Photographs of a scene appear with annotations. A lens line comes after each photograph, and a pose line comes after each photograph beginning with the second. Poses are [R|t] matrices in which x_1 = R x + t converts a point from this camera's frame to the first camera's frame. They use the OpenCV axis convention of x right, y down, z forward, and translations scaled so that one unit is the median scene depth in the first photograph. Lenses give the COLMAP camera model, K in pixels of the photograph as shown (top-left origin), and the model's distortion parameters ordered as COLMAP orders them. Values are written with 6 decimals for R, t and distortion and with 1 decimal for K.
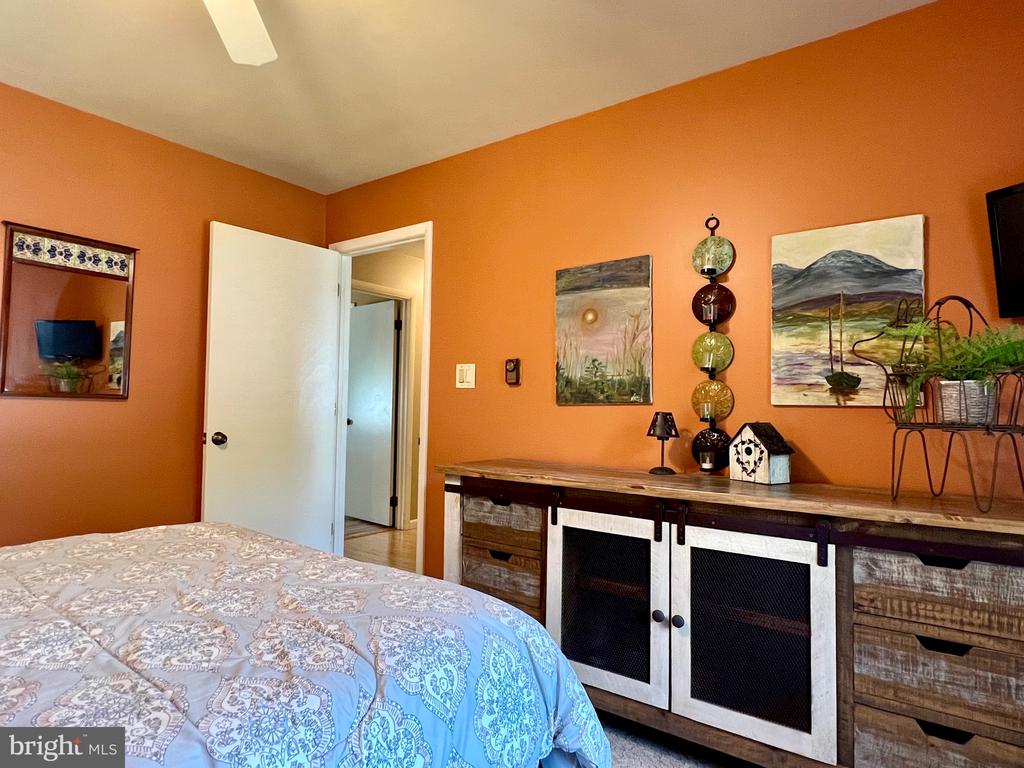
lens RADIAL K [[600.3, 0, 512.3], [0, 600.3, 395.9], [0, 0, 1]] dist [-0.002233, -0.001265]
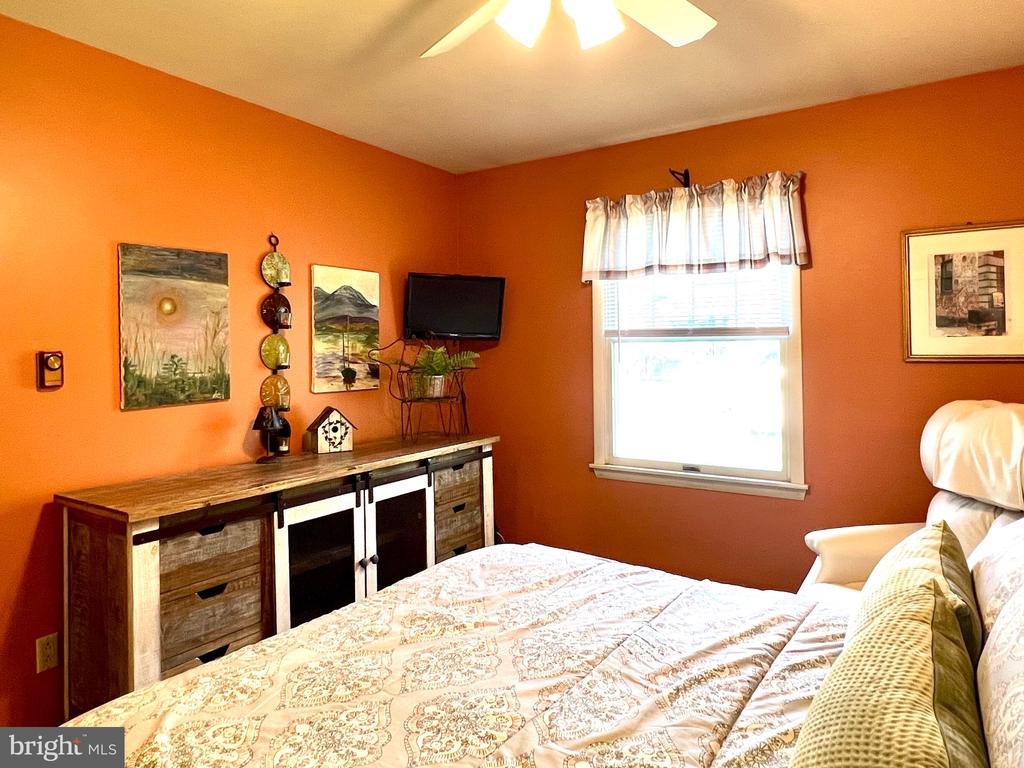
lens RADIAL K [[616.6, 0, 509.6], [0, 616.6, 354.4], [0, 0, 1]] dist [-0.007159, -0.001147]
pose [[-0.048938, -0.013513, 0.998710, -0.947834], [-0.006938, 0.999889, 0.013189, -0.091655], [-0.998778, -0.006283, -0.049026, 0.642232]]
